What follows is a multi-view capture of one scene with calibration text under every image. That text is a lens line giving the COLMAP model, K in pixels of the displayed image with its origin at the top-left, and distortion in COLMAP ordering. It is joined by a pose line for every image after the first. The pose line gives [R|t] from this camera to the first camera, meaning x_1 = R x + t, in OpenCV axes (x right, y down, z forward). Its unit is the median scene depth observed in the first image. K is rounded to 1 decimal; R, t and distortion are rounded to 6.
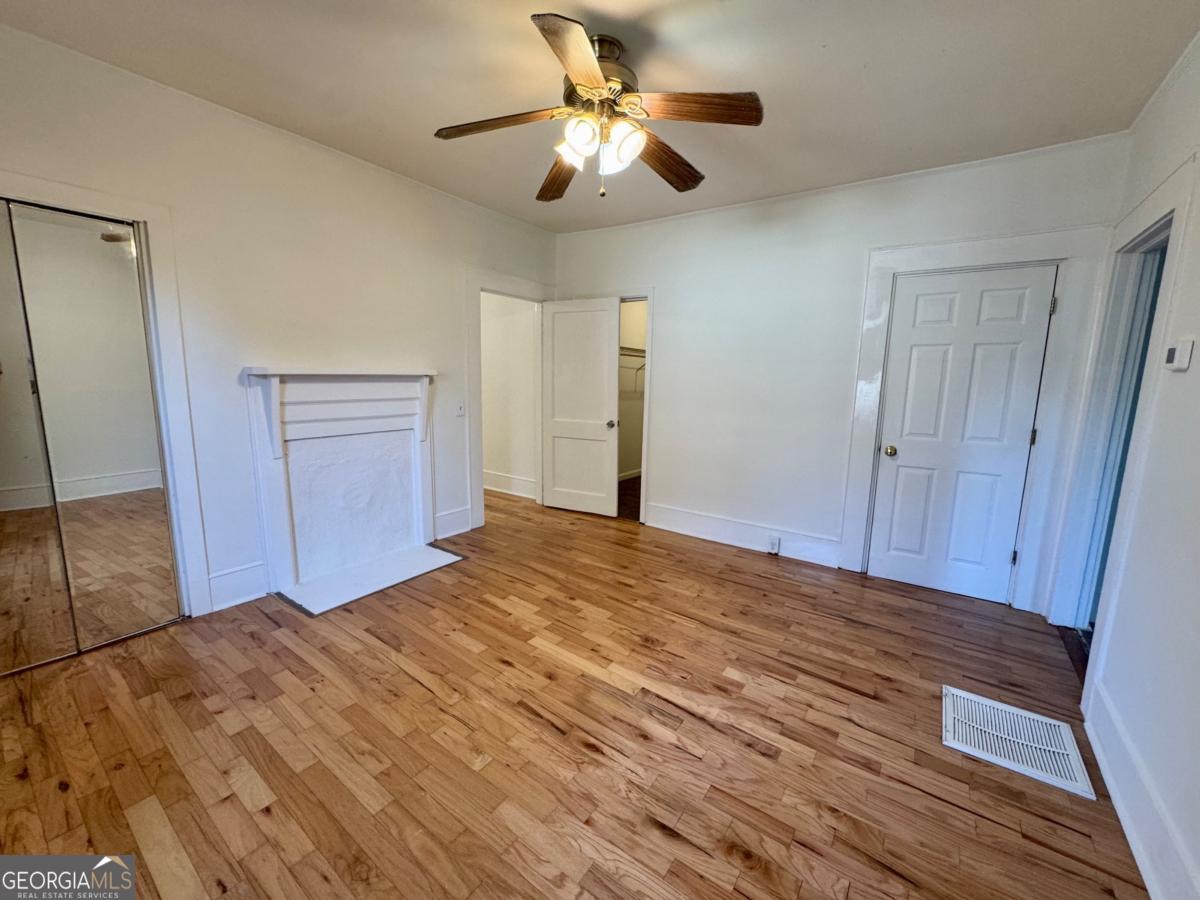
lens RADIAL K [[477.9, 0, 599.7], [0, 477.9, 449.3], [0, 0, 1]] dist [-0.002375, 0.000152]
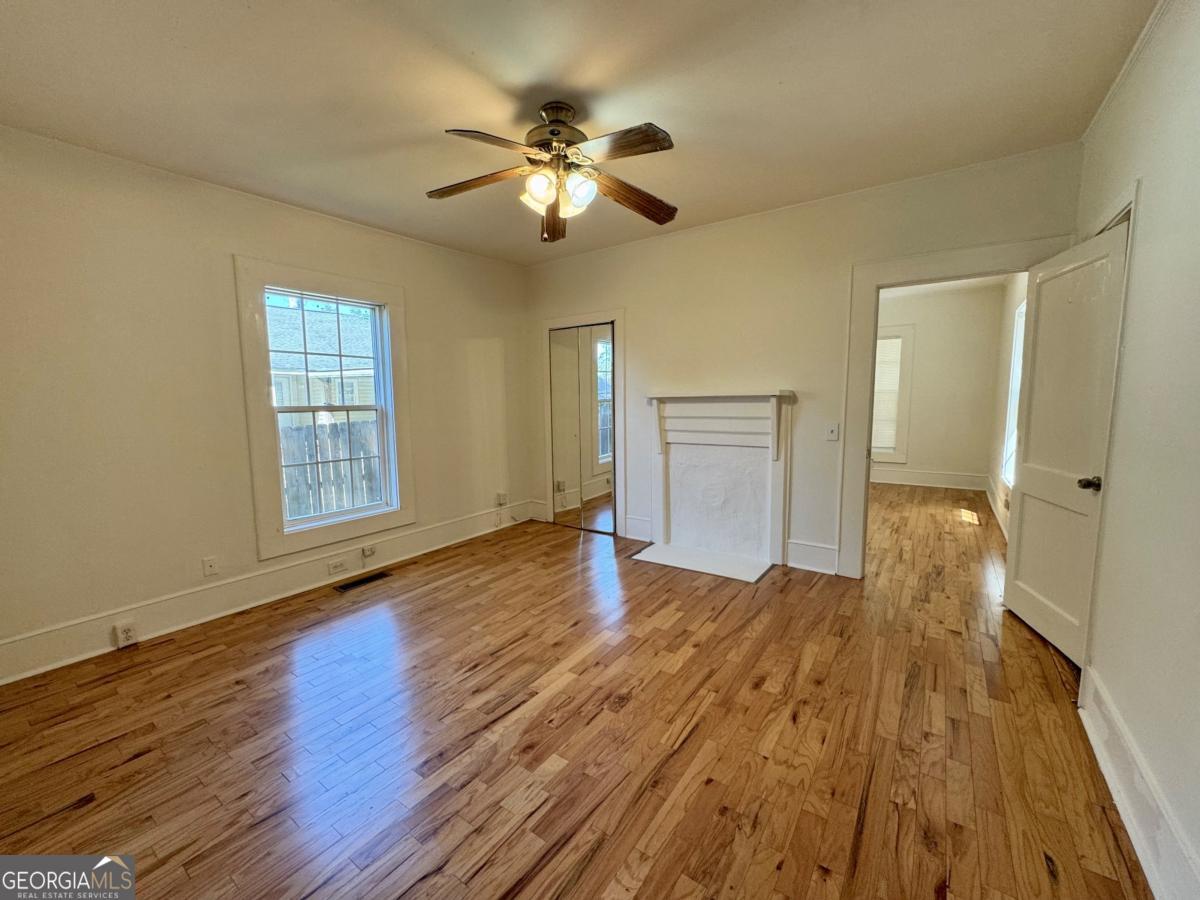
lens RADIAL K [[477.9, 0, 599.4], [0, 477.9, 448.8], [0, 0, 1]] dist [-0.002375, 0.000152]
pose [[0.002528, 0.083431, -0.996510, 0.846210], [-0.140988, 0.986589, 0.082242, -0.096741], [0.990008, 0.140288, 0.014257, 0.822359]]
